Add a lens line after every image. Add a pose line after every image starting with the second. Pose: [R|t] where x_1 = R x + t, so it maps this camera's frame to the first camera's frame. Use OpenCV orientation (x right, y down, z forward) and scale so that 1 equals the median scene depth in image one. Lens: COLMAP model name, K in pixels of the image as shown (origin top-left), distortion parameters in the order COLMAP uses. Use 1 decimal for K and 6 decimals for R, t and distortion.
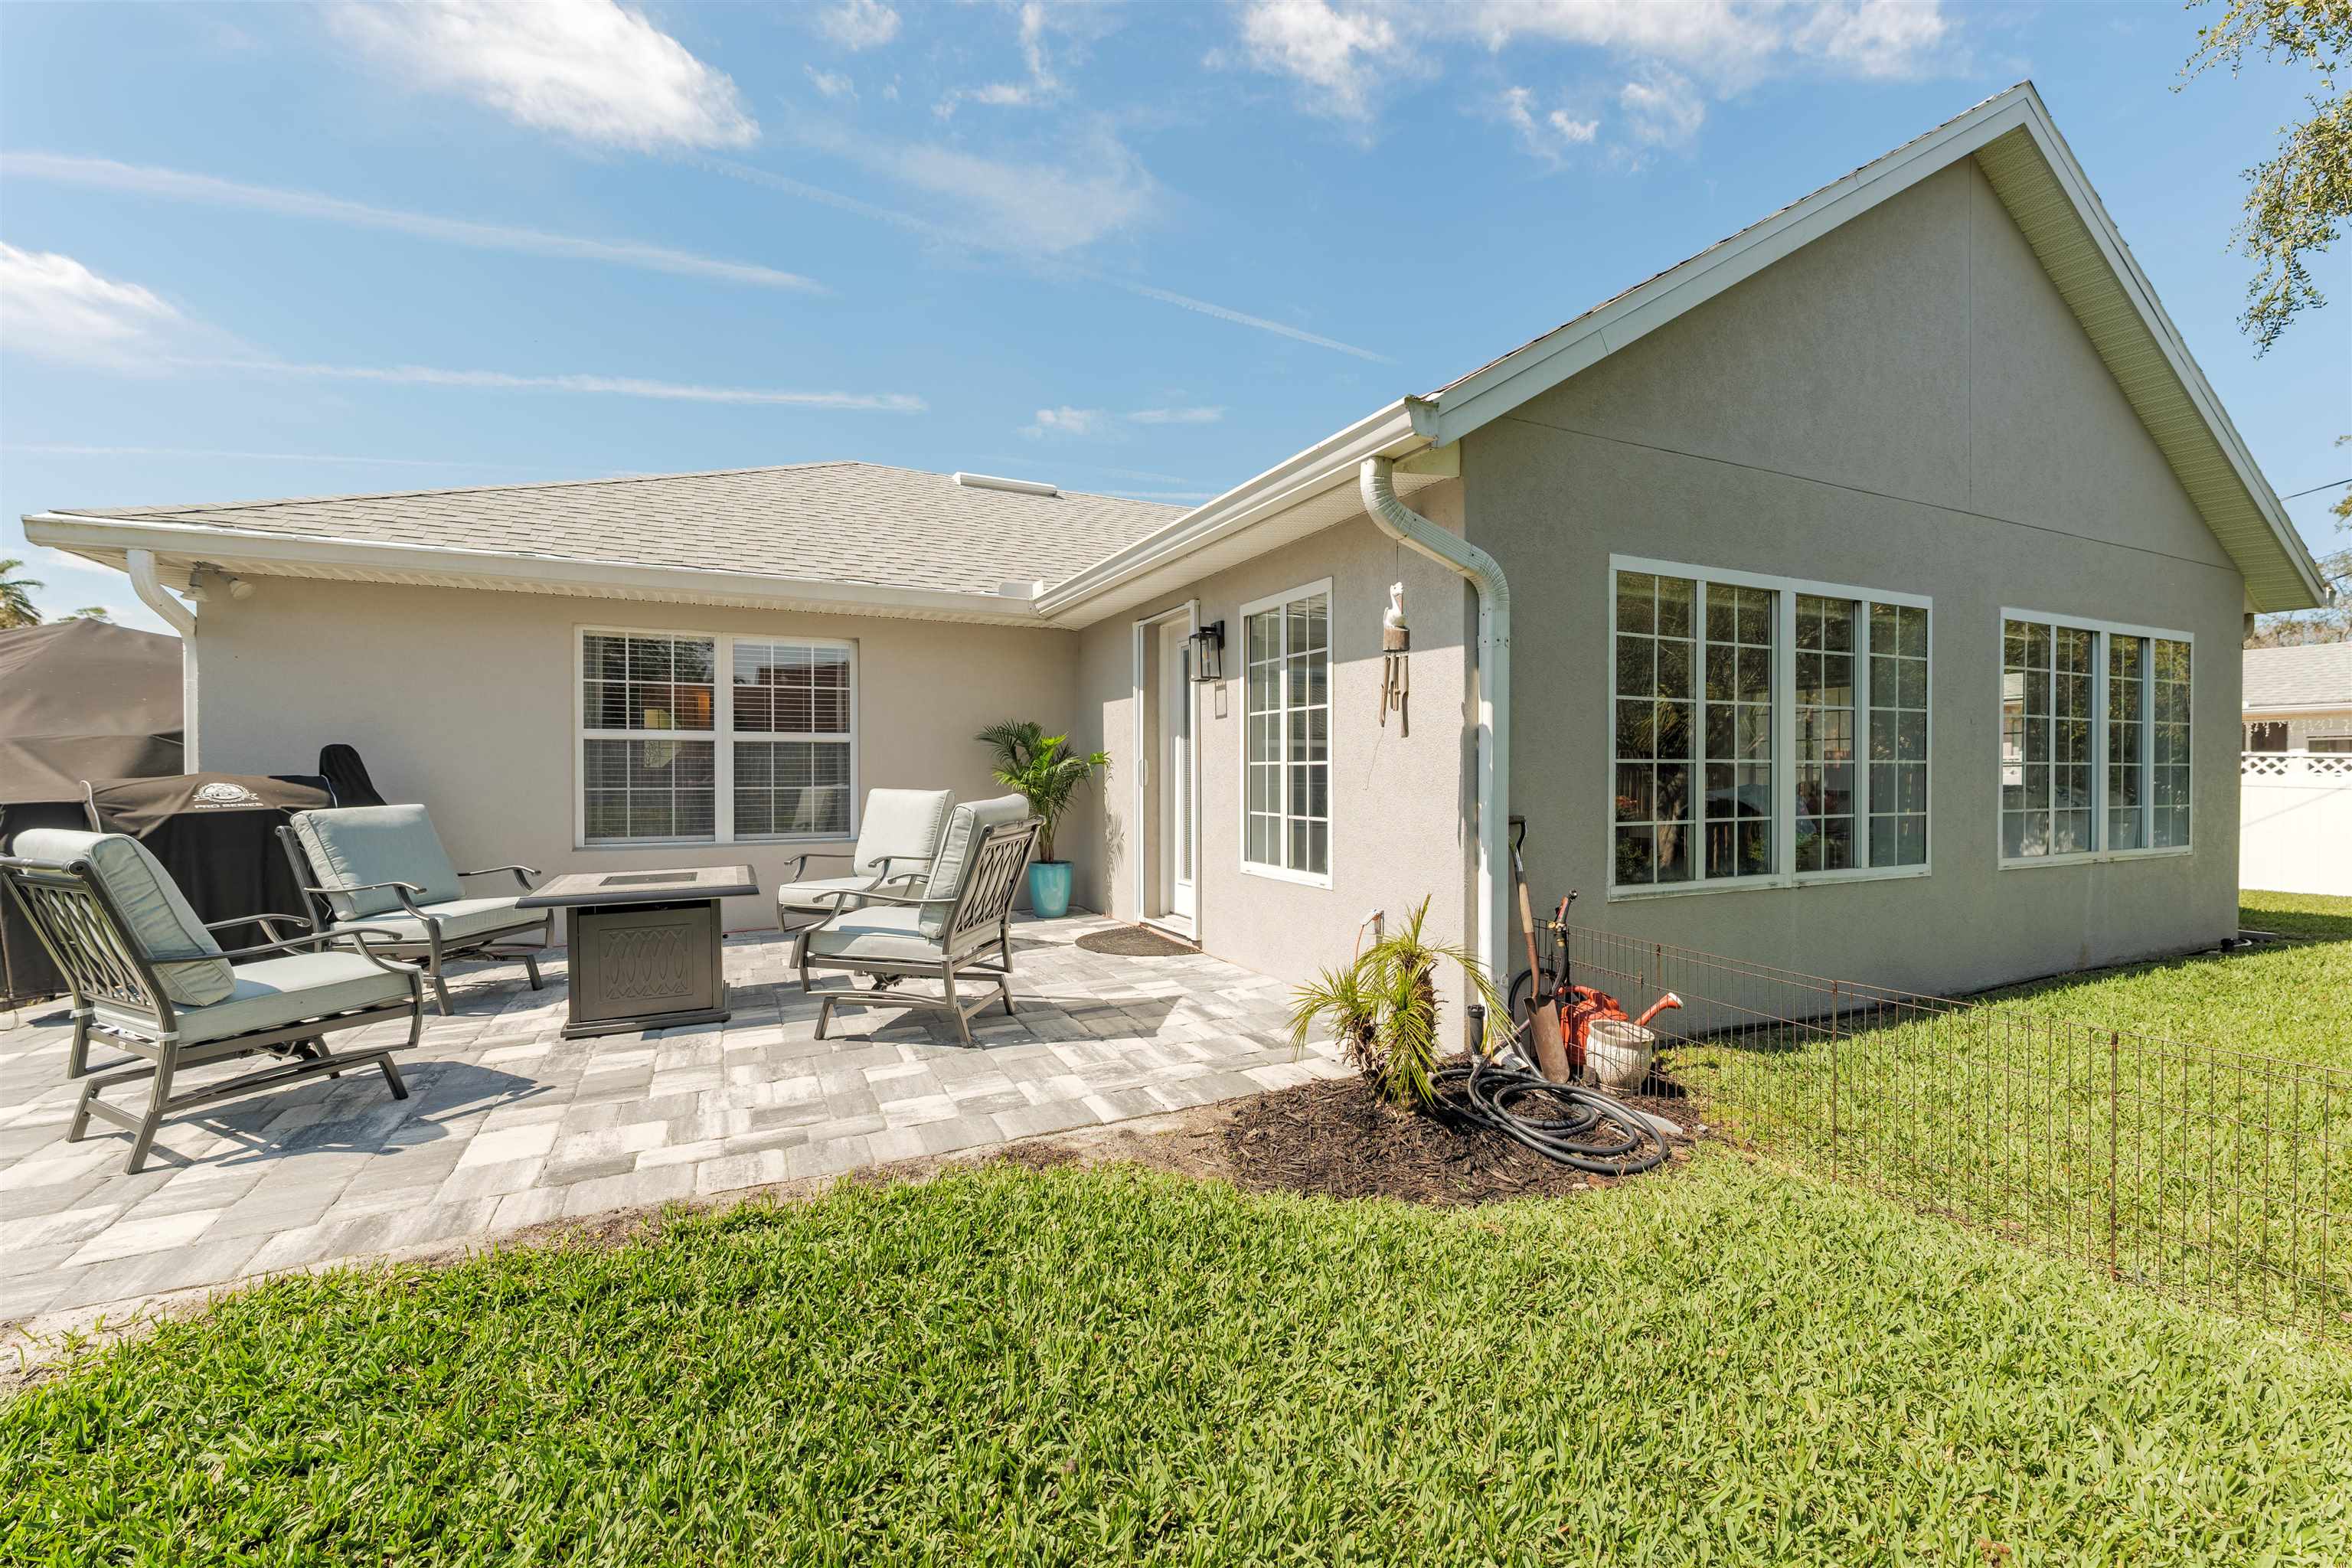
lens RADIAL K [[958.4, 0, 1171.9], [0, 958.4, 784.8], [0, 0, 1]] dist [-0.000478, -0.000401]
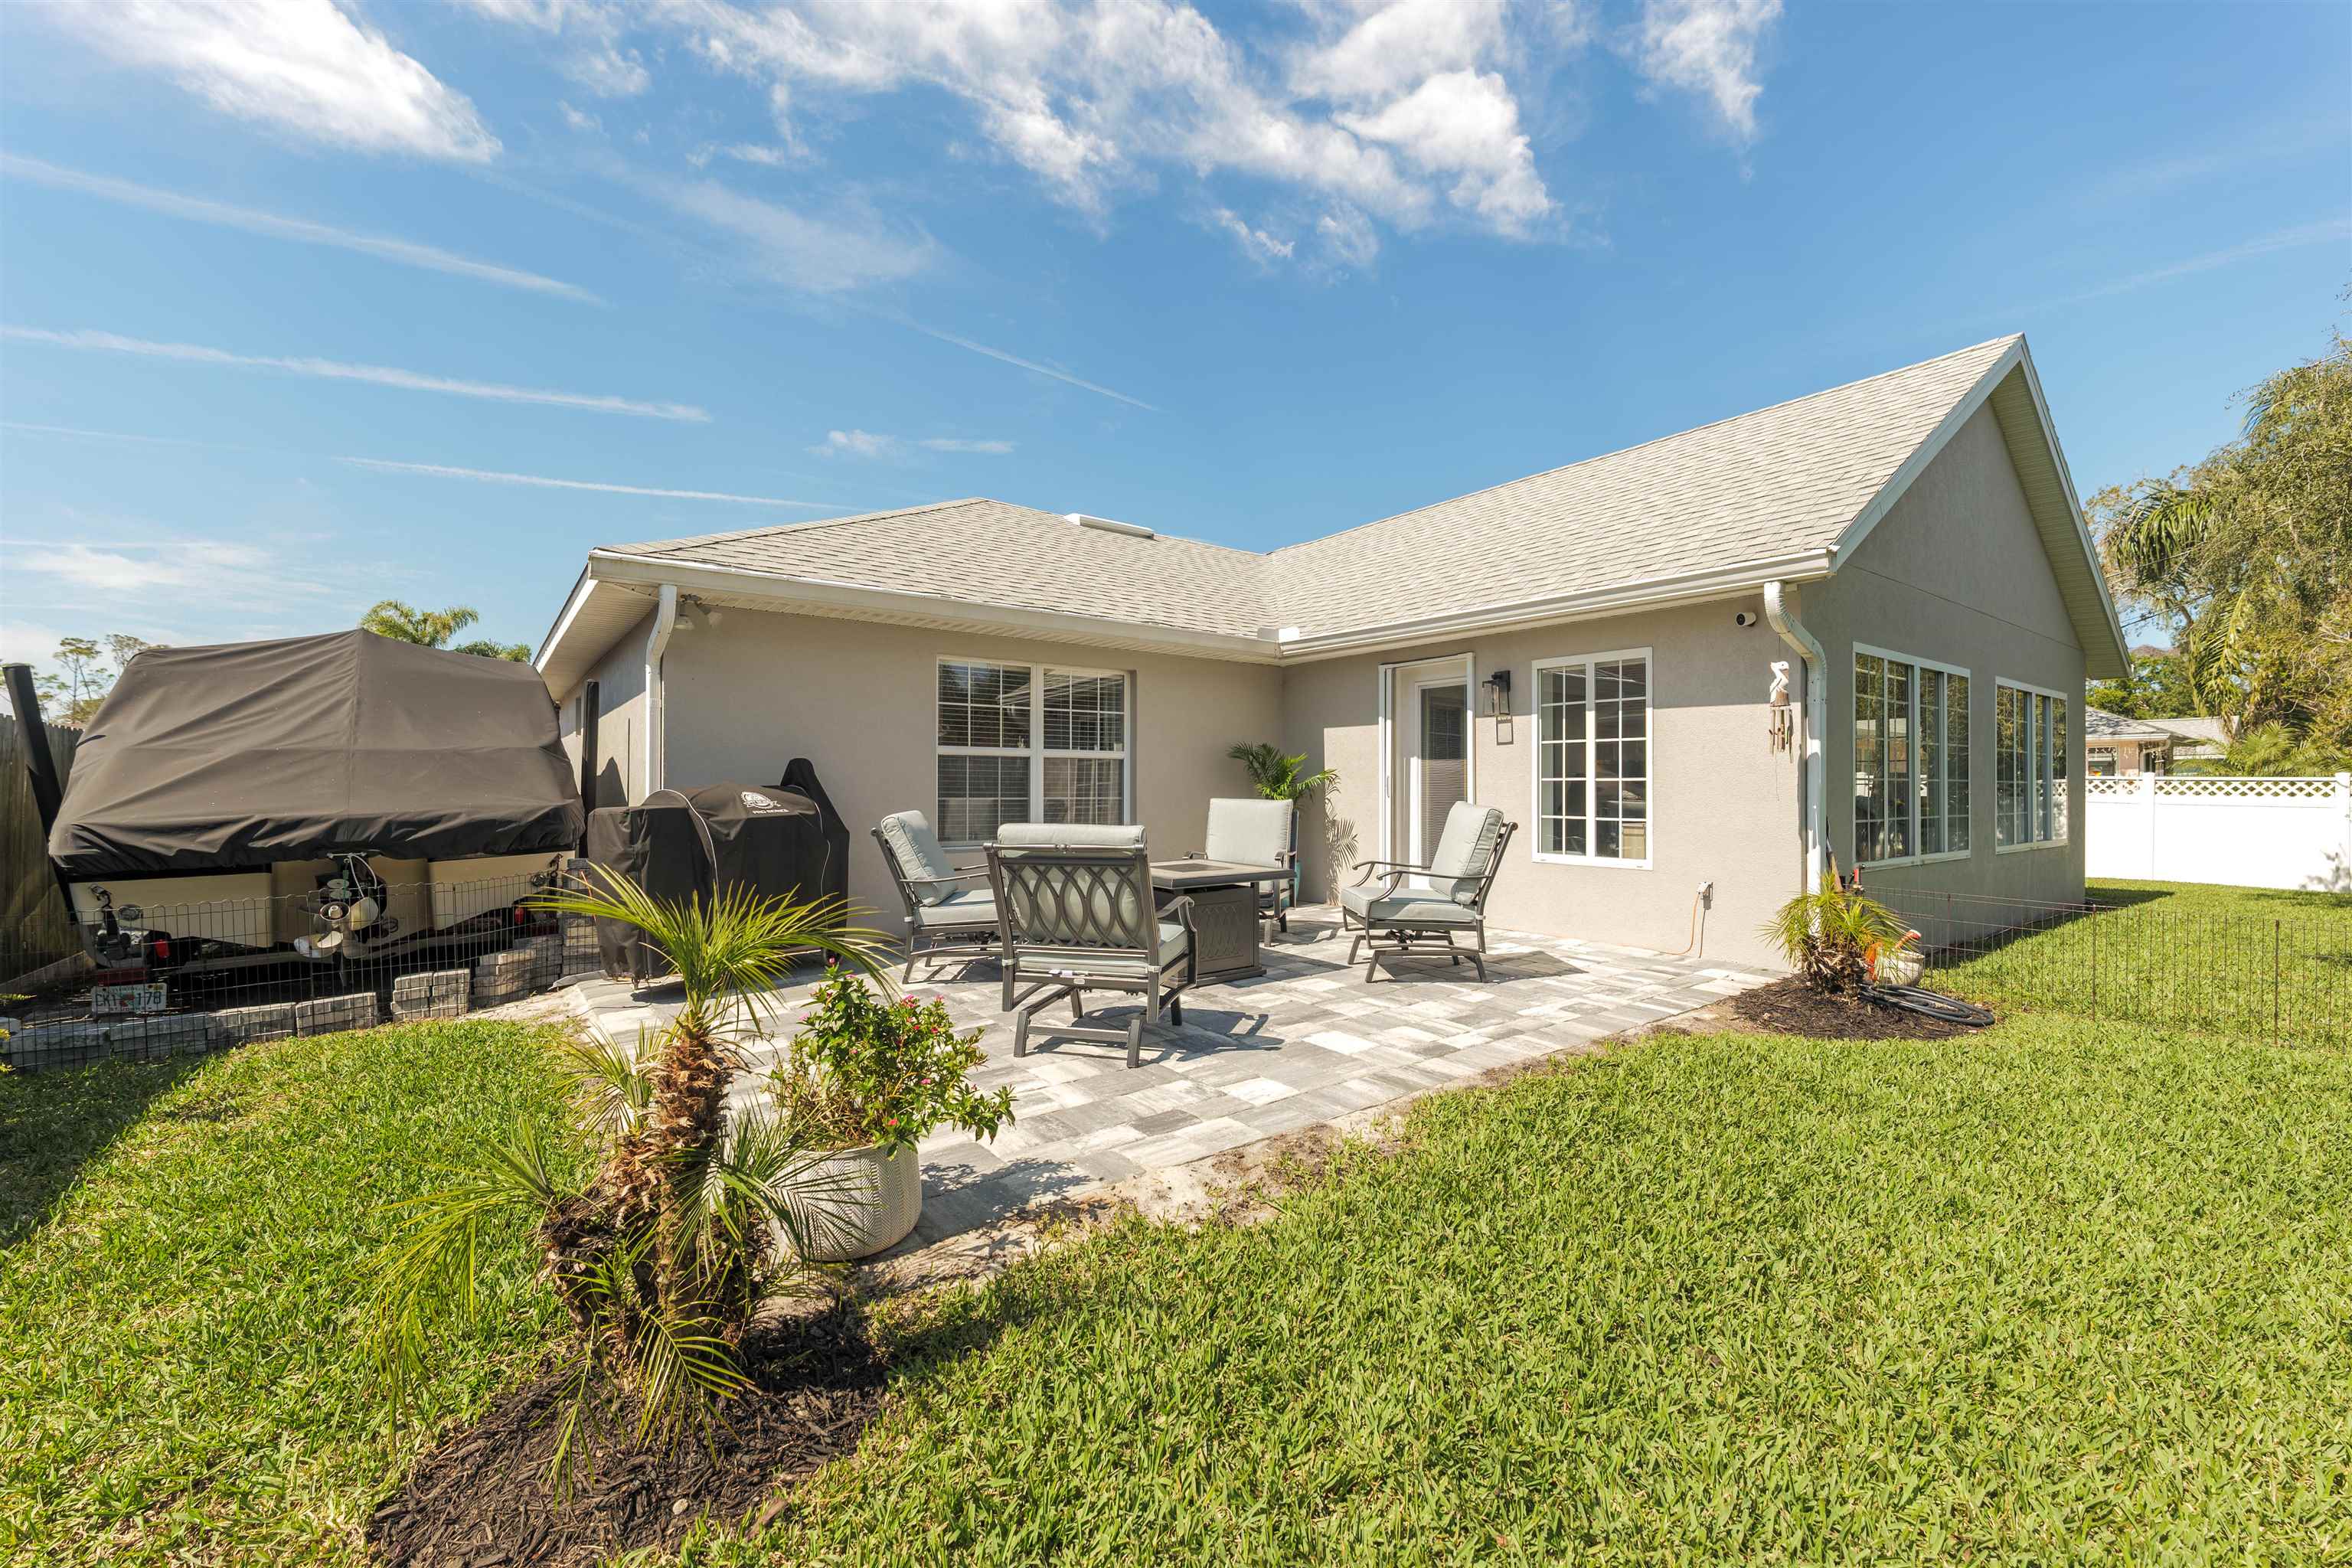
lens RADIAL K [[958.4, 0, 1171.4], [0, 958.4, 782.3], [0, 0, 1]] dist [-0.000478, -0.000401]
pose [[0.980648, 0.004846, 0.195720, -0.737866], [-0.001470, 0.999848, -0.017391, 0.006653], [-0.195775, 0.016766, 0.980506, -0.222364]]
